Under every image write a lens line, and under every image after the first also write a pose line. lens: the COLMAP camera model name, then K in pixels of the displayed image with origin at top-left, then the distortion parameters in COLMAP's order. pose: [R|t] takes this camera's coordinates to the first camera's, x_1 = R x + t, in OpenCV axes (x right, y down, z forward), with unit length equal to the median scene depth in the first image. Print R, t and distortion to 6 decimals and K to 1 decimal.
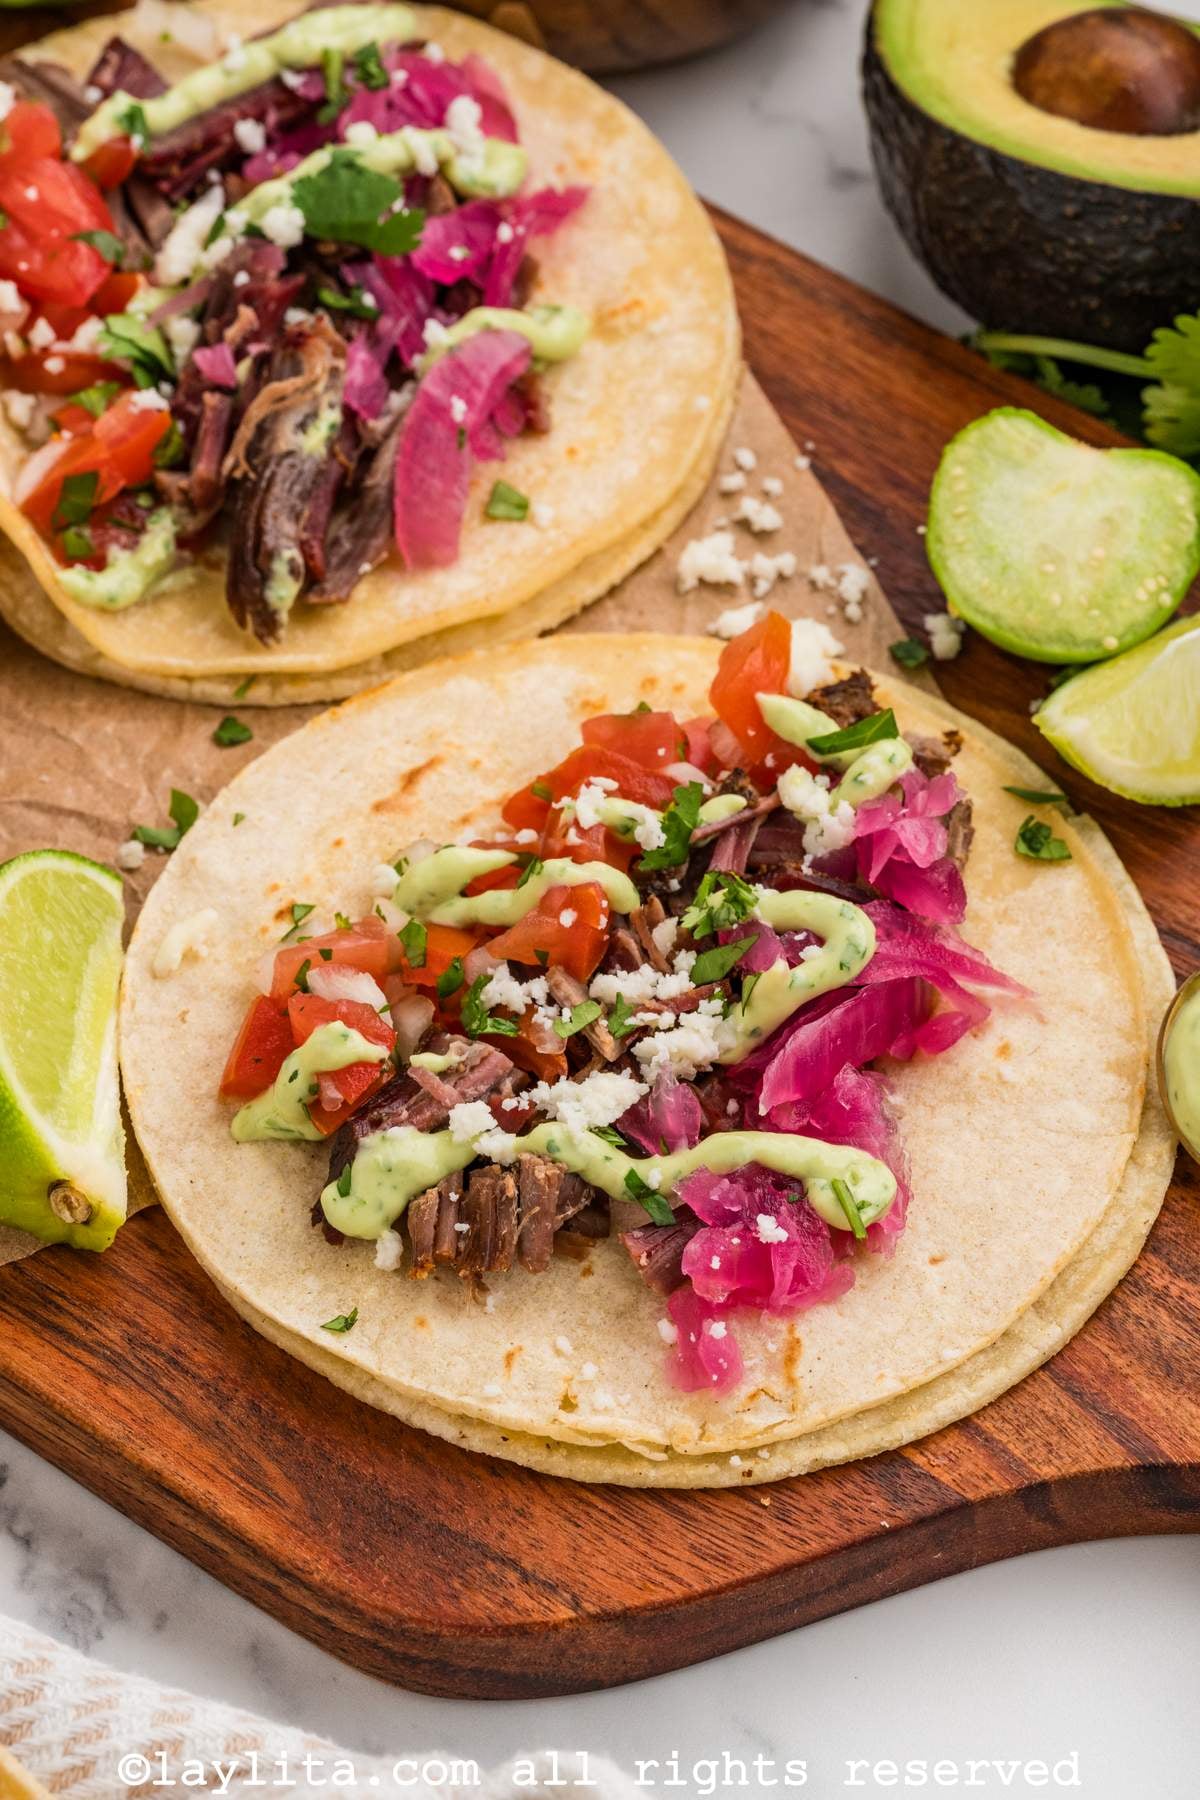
lens RADIAL K [[6037.4, 0, 600.0], [0, 6037.4, 900.0], [0, 0, 1]] dist [0.045721, -0.876579]
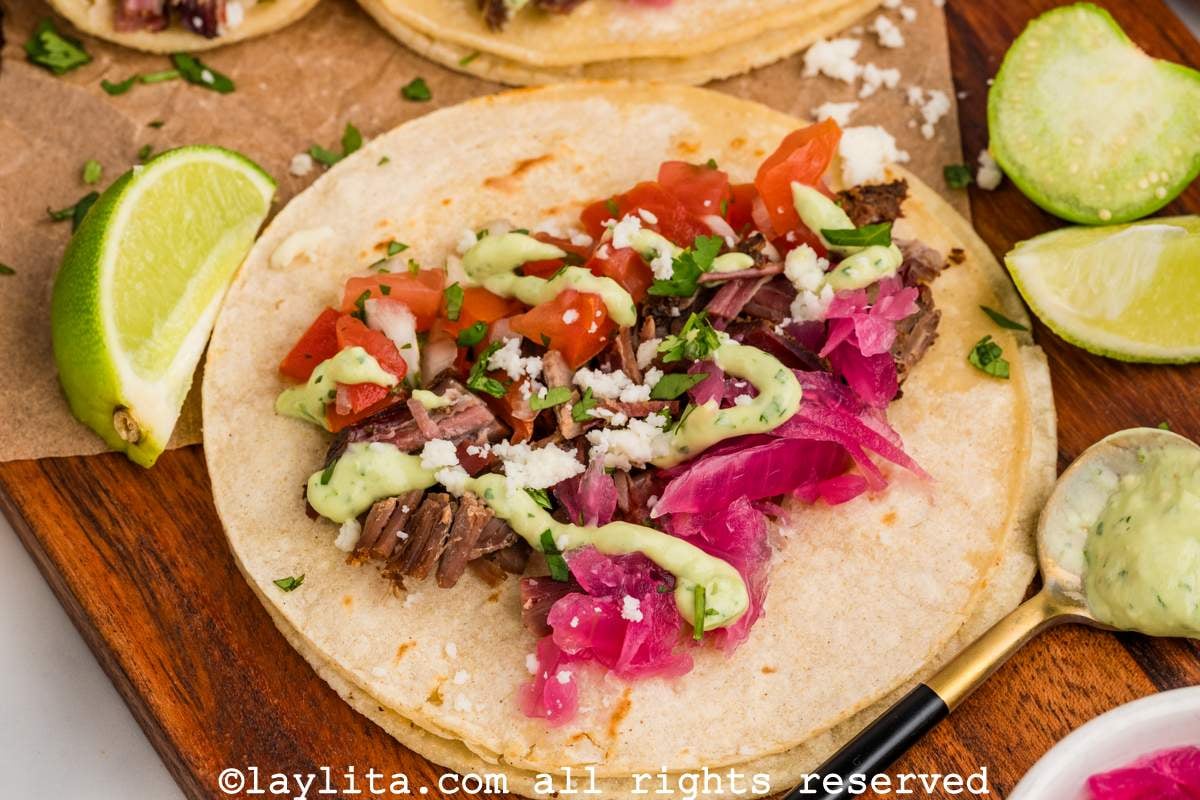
lens RADIAL K [[4024.9, 0, 600.0], [0, 4024.9, 400.0], [0, 0, 1]] dist [0.045721, -0.876579]
pose [[0.943729, 0.281822, -0.173067, 0.147745], [-0.266822, 0.958004, 0.105042, -0.068797], [0.195402, -0.052953, 0.979293, 0.194897]]
